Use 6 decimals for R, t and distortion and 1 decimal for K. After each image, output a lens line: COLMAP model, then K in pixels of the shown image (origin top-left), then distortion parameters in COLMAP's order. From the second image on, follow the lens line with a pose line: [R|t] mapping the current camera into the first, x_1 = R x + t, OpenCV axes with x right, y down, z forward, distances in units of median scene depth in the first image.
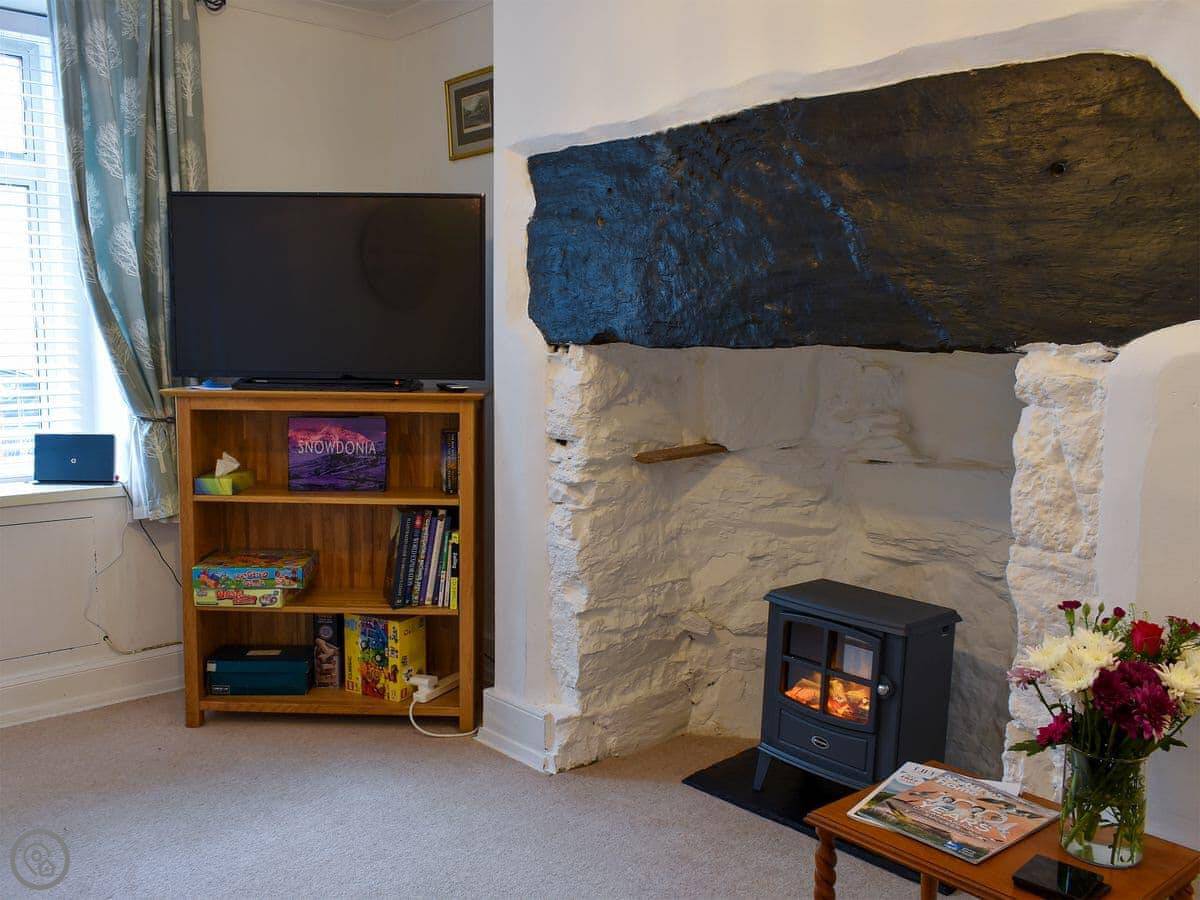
lens RADIAL K [[1058.8, 0, 594.0], [0, 1058.8, 435.7], [0, 0, 1]] dist [0.002527, -0.016529]
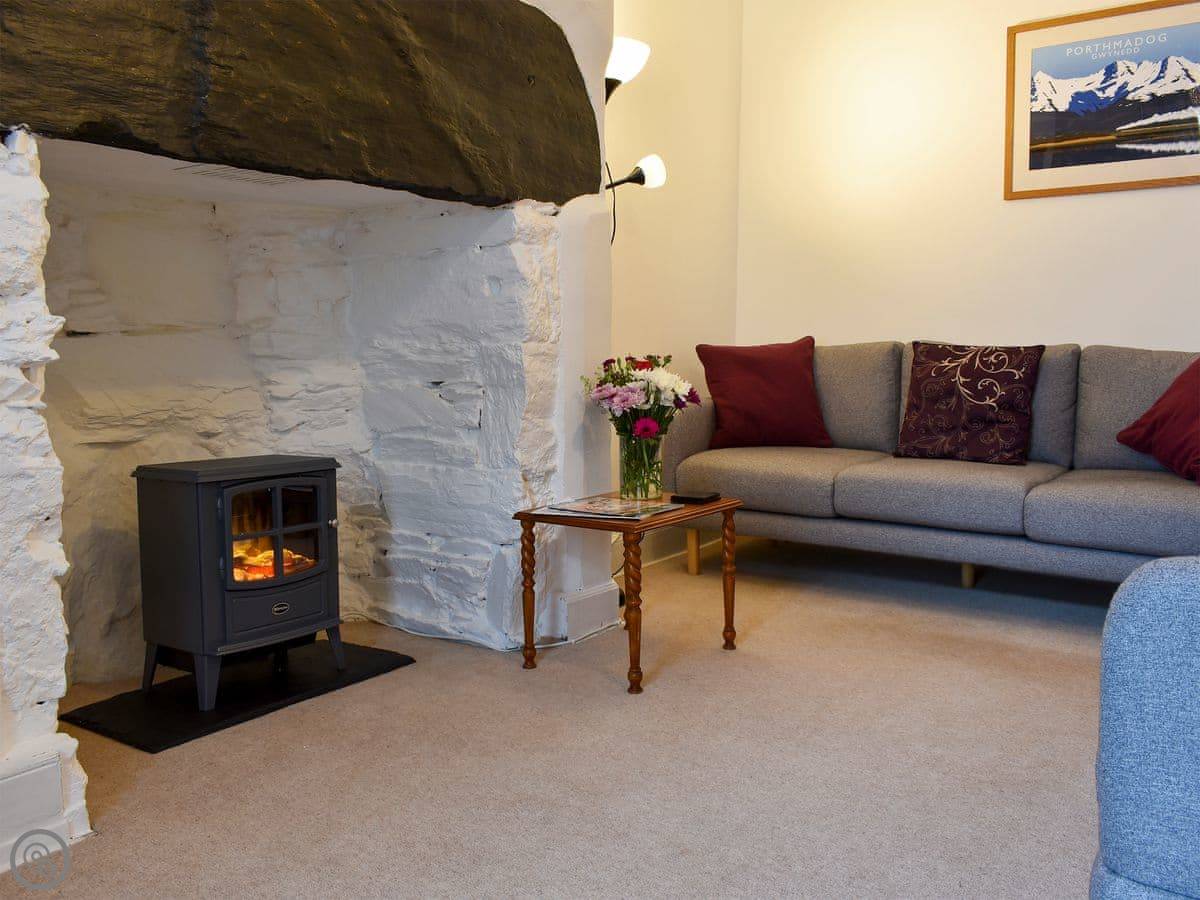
lens RADIAL K [[1058.8, 0, 594.0], [0, 1058.8, 435.7], [0, 0, 1]] dist [0.002527, -0.016529]
pose [[-0.211416, -0.098997, 0.972370, -0.843706], [0.094493, 0.988127, 0.121146, 0.053028], [-0.972818, 0.117495, -0.199552, 1.002937]]
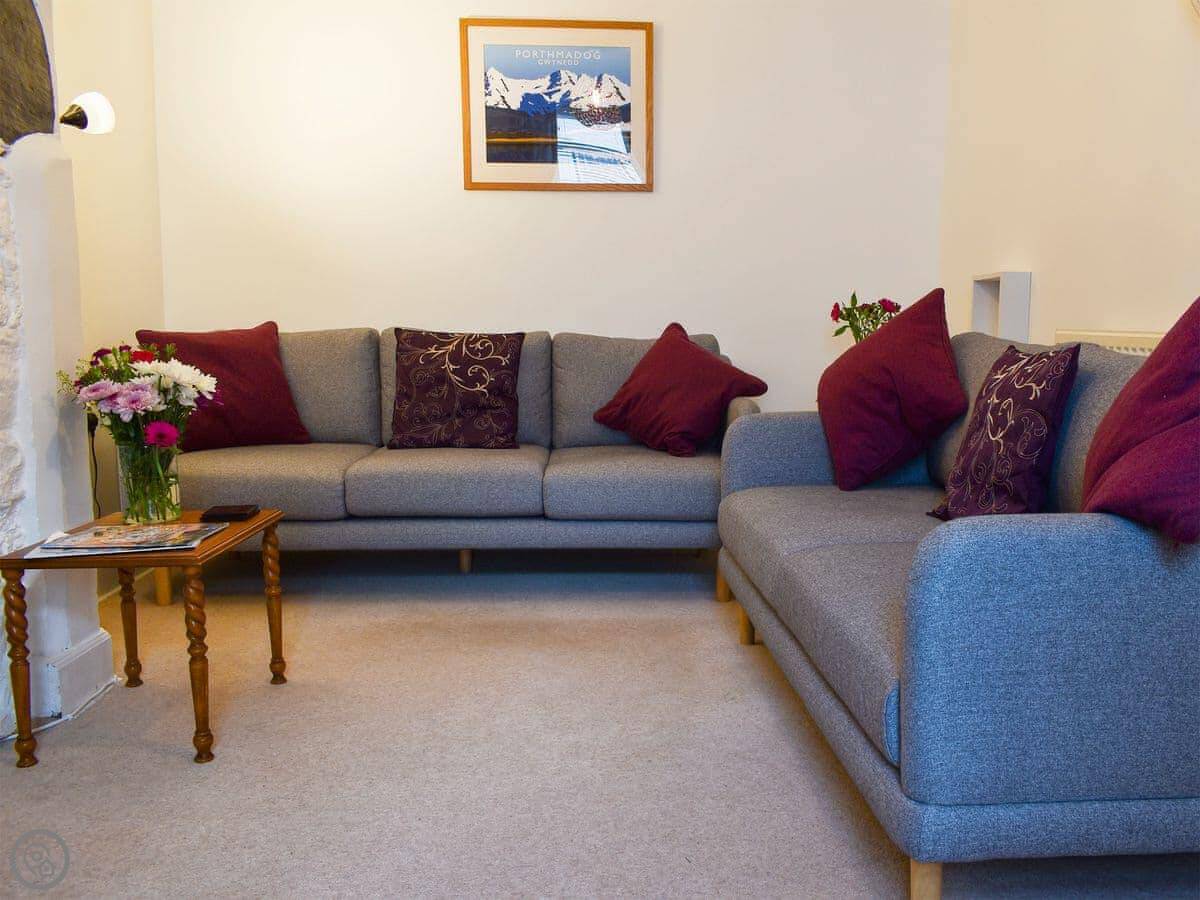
lens RADIAL K [[1058.8, 0, 594.0], [0, 1058.8, 435.7], [0, 0, 1]] dist [0.002527, -0.016529]
pose [[-0.800671, -0.077881, 0.594021, -0.585415], [0.042711, 0.981571, 0.186262, 0.033825], [-0.597580, 0.174506, -0.782589, 1.222229]]
